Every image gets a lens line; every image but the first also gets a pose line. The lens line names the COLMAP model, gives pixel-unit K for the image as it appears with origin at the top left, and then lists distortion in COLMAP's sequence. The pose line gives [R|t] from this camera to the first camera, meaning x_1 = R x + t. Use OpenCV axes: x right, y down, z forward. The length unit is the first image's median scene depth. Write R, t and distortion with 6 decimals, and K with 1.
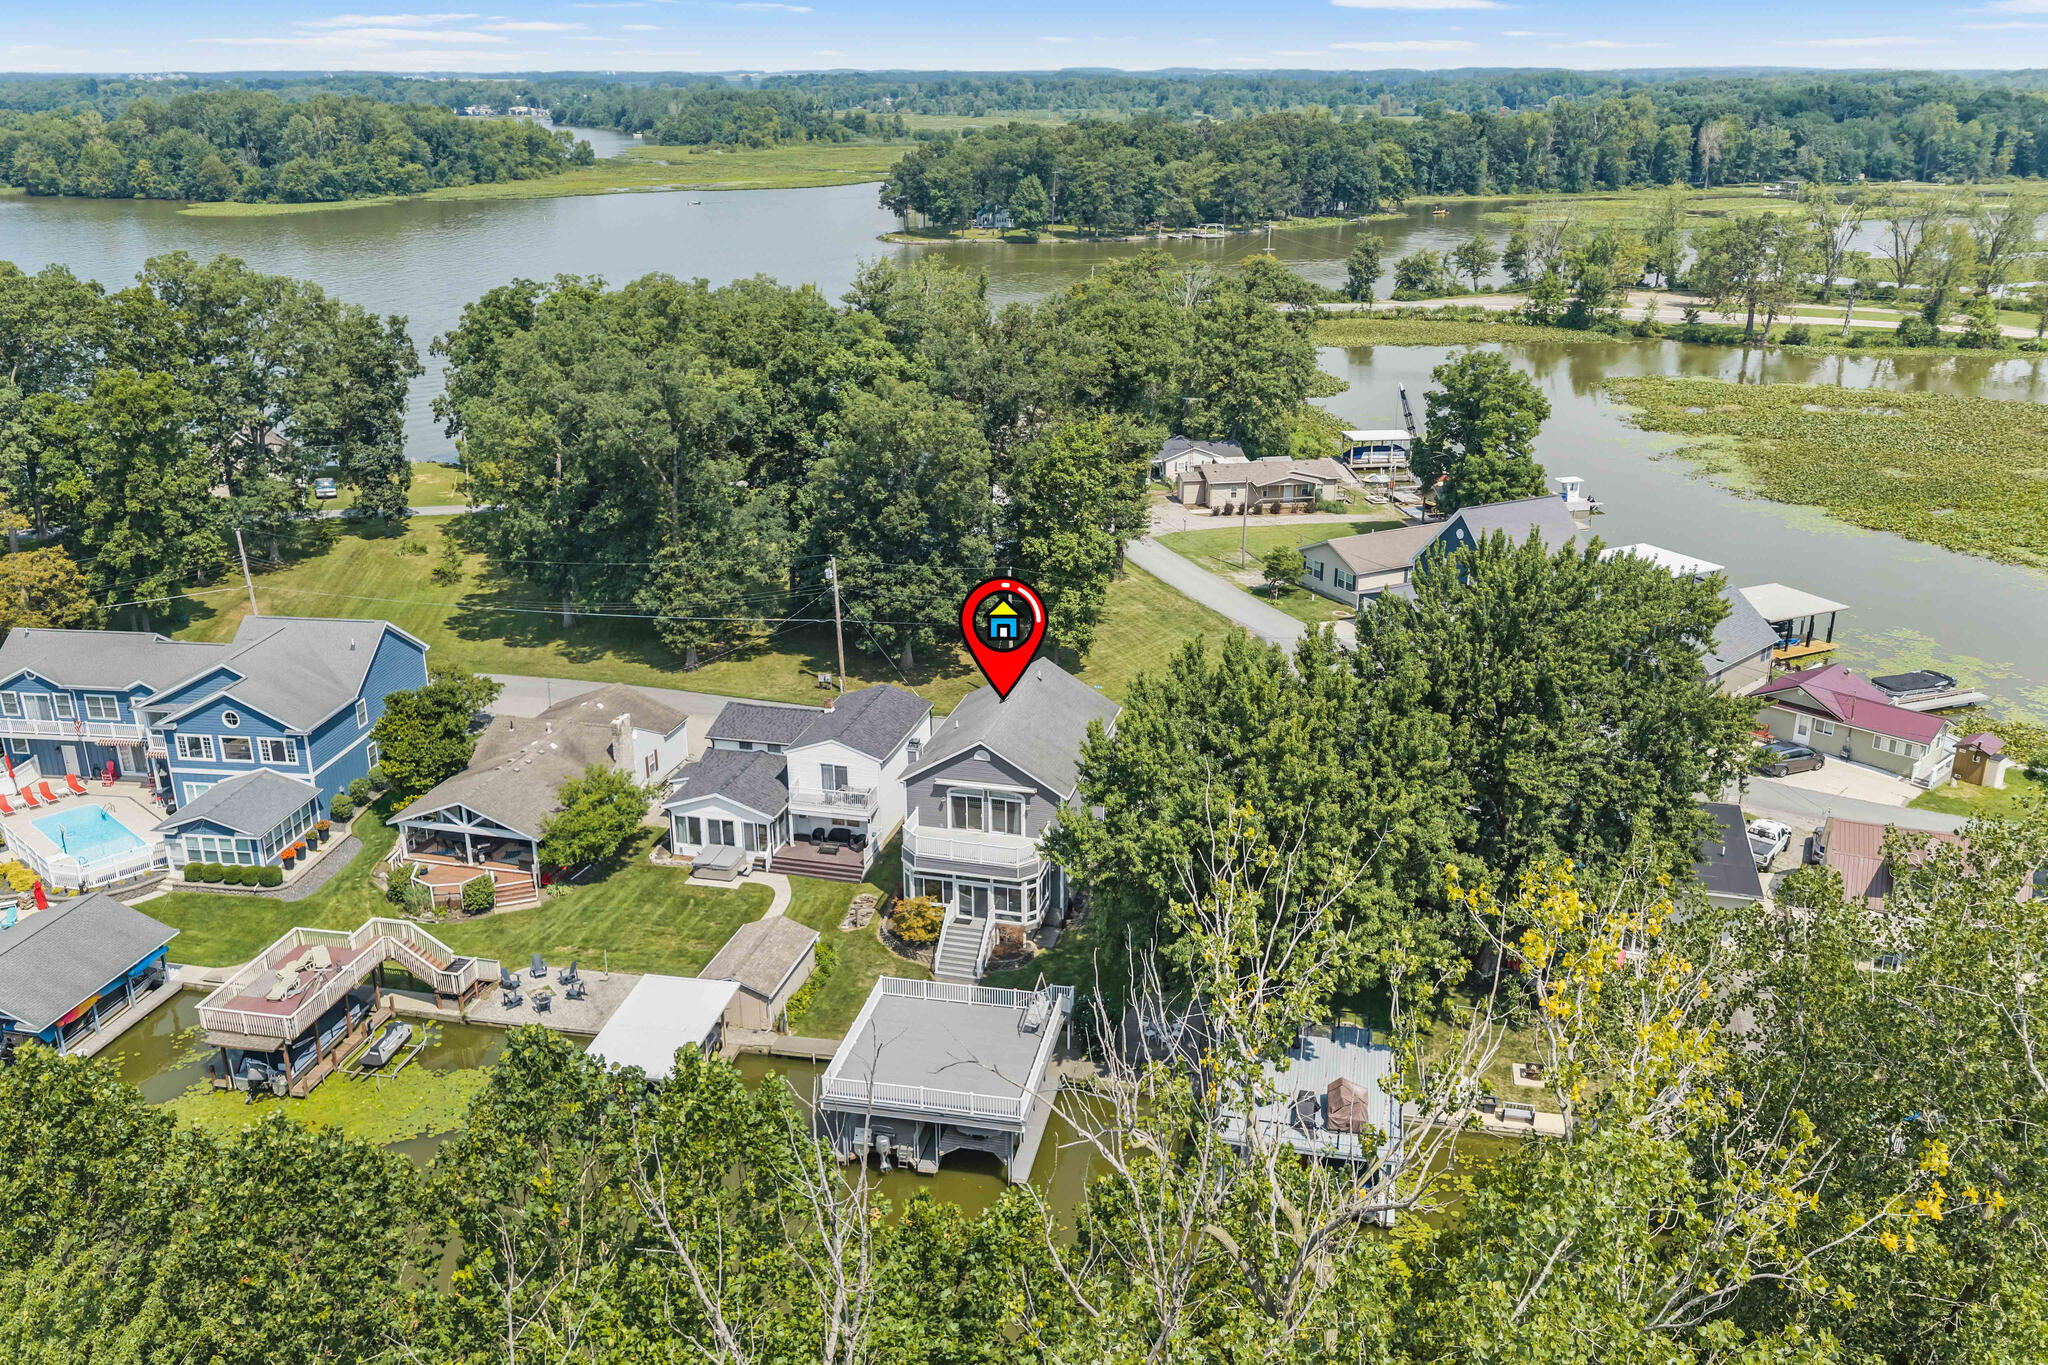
lens RADIAL K [[1692.9, 0, 1034.5], [0, 1692.9, 671.9], [0, 0, 1]] dist [0.010047, -0.010350]
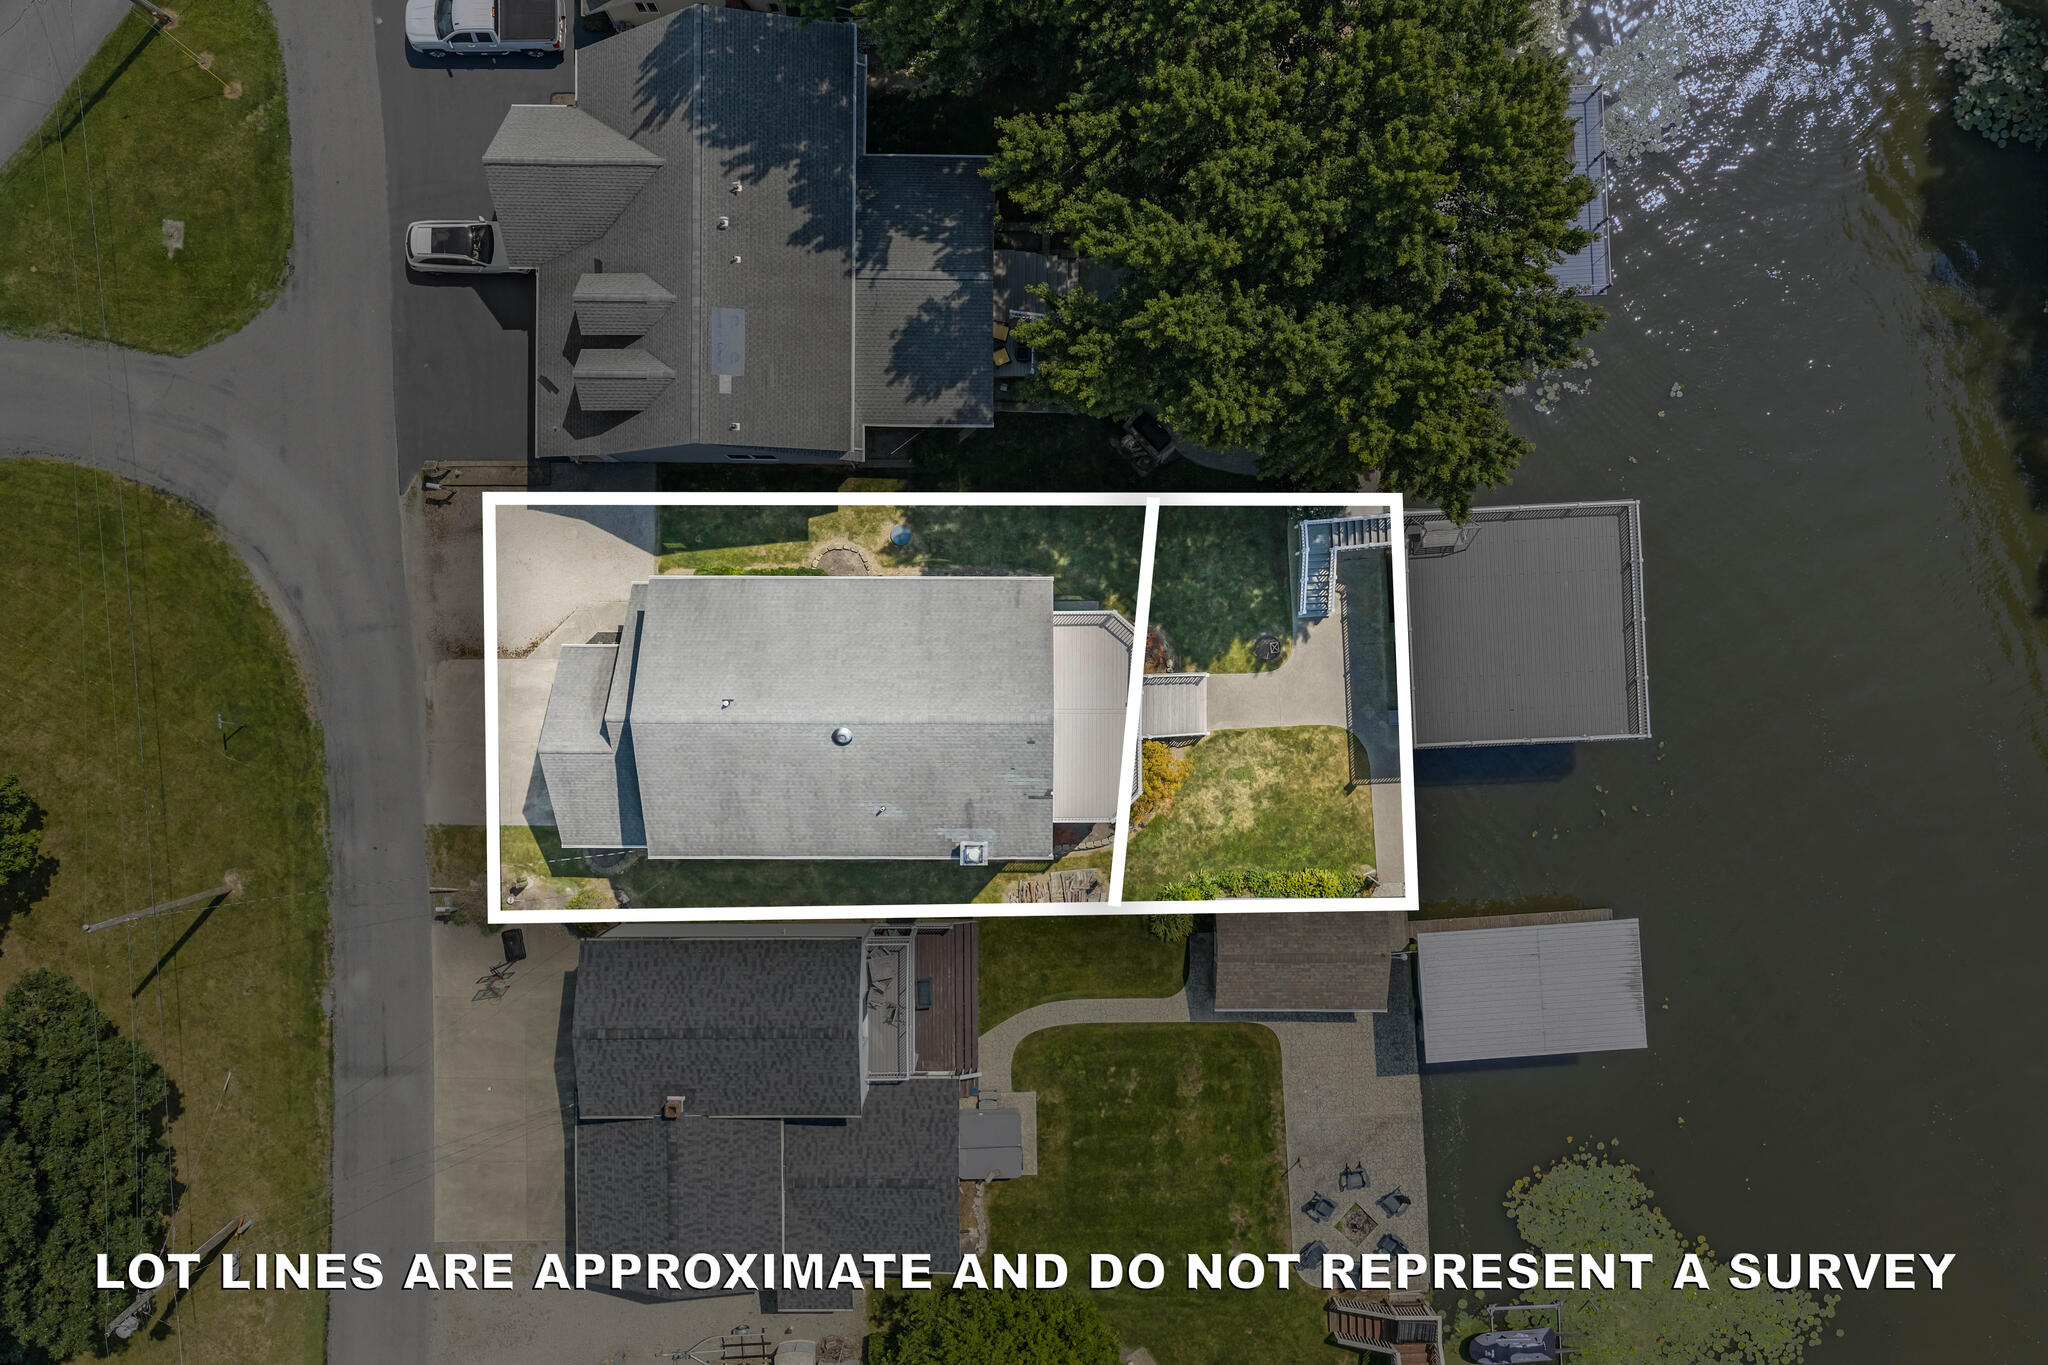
lens RADIAL K [[1692.9, 0, 1034.5], [0, 1692.9, 671.9], [0, 0, 1]] dist [0.010047, -0.010350]
pose [[-0.245102, -0.969410, 0.013002, -0.019917], [0.326592, -0.069932, 0.942575, -0.489935], [-0.912832, 0.235273, 0.333742, 0.712858]]
